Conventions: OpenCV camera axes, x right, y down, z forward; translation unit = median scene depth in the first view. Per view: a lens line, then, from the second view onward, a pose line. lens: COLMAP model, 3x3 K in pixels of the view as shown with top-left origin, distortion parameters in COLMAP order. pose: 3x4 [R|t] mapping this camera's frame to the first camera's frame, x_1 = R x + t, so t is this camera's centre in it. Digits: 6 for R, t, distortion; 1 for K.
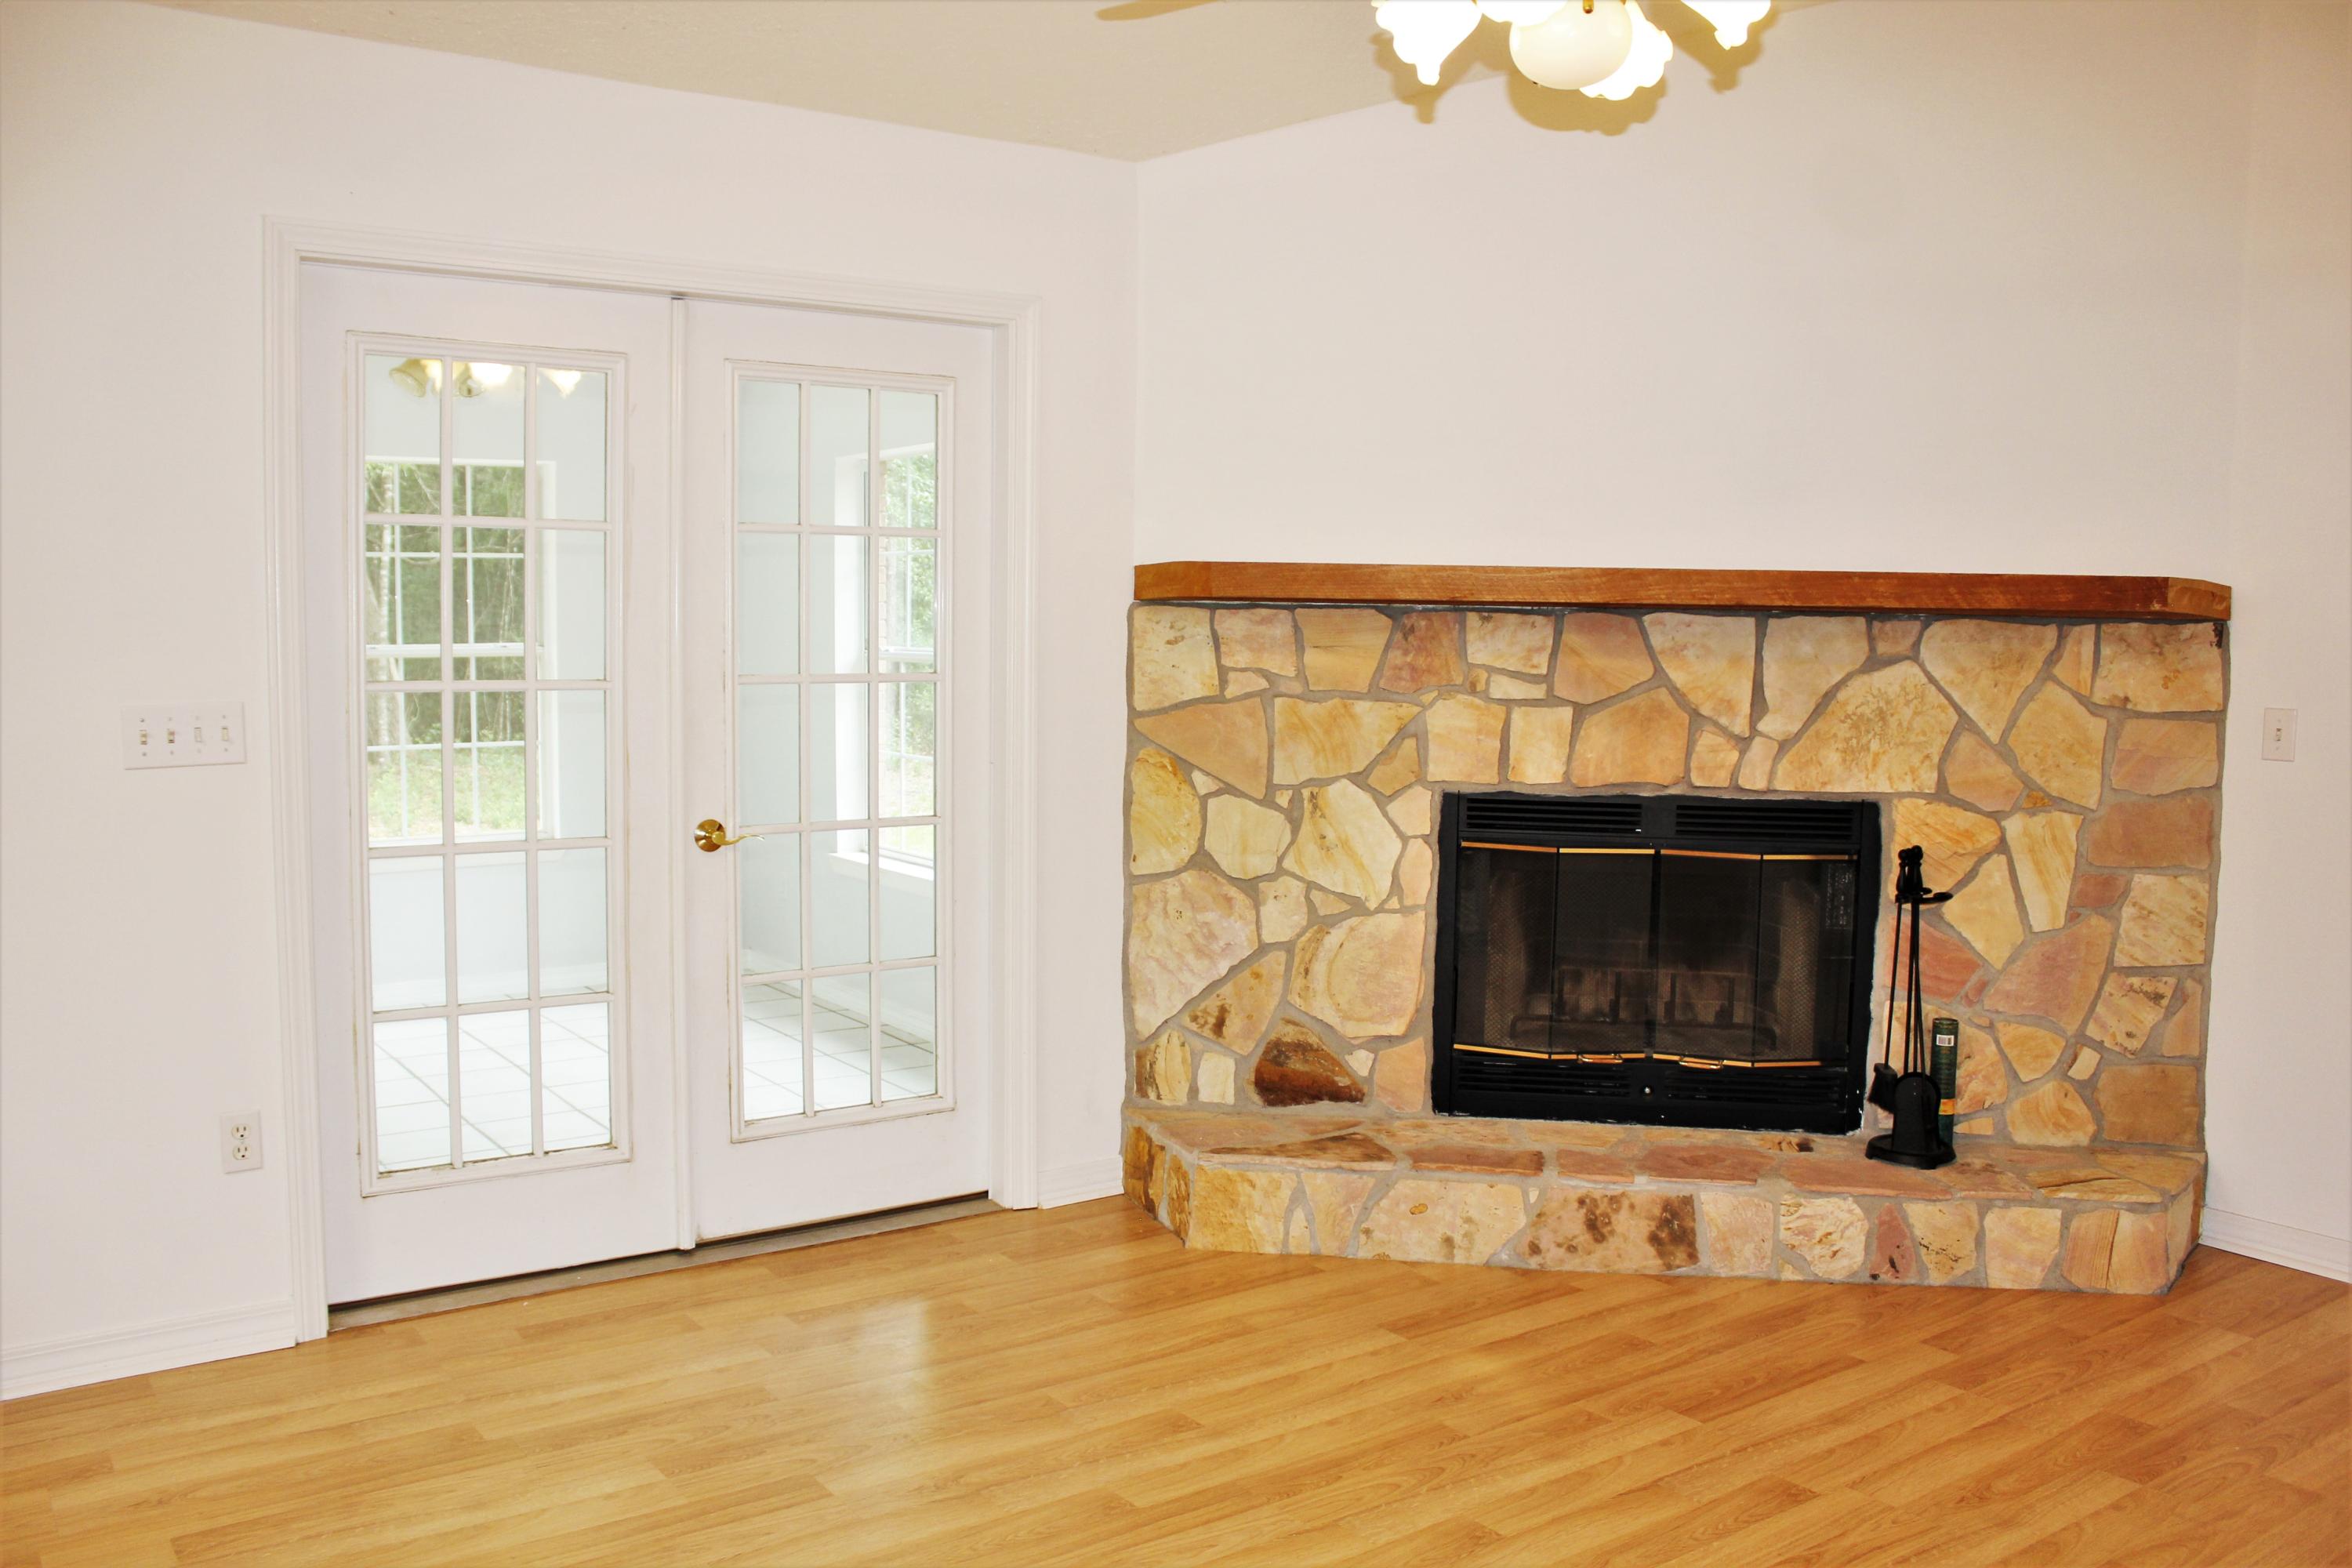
lens RADIAL K [[2004.4, 0, 1175.5], [0, 2004.4, 790.8], [0, 0, 1]] dist [-0.088637, 0.005218]
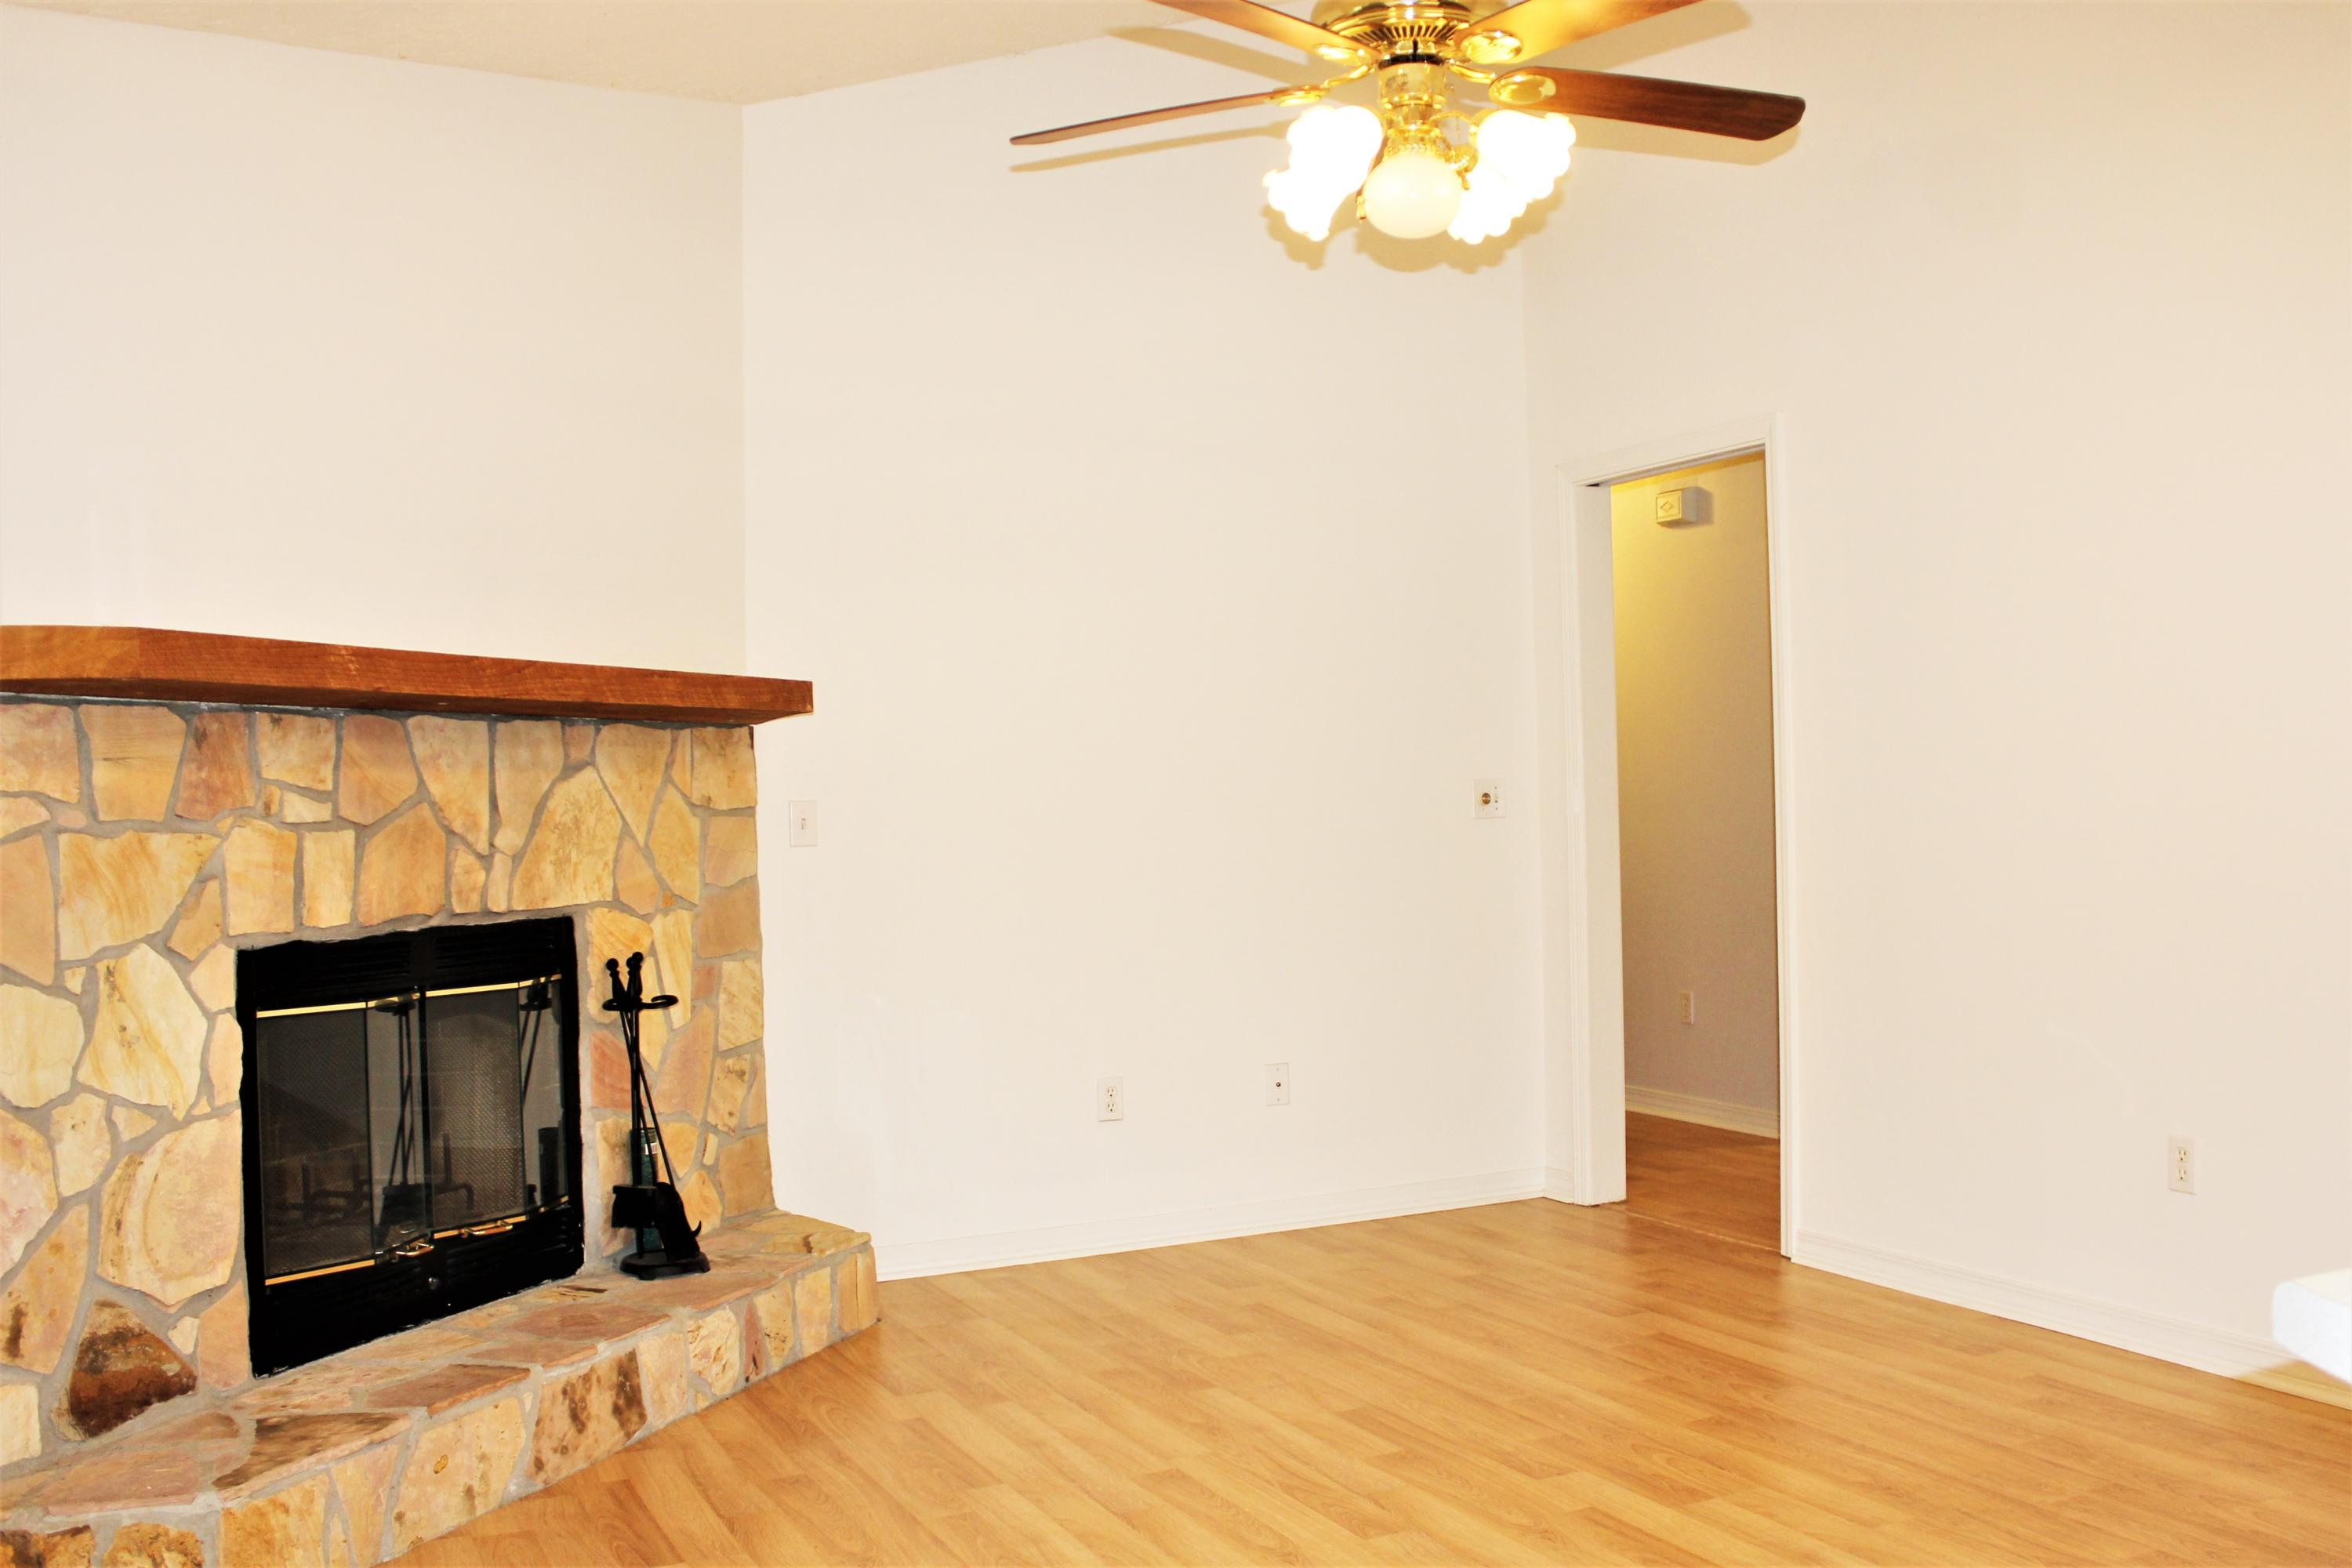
lens RADIAL K [[2235.4, 0, 1176.1], [0, 2235.4, 789.5], [0, 0, 1]] dist [-0.071813, 0.000000]
pose [[0.195539, -0.012679, 0.980614, -0.637953], [0.122029, 0.992460, -0.011501, -0.006618], [-0.973074, 0.121912, 0.195612, 0.501217]]
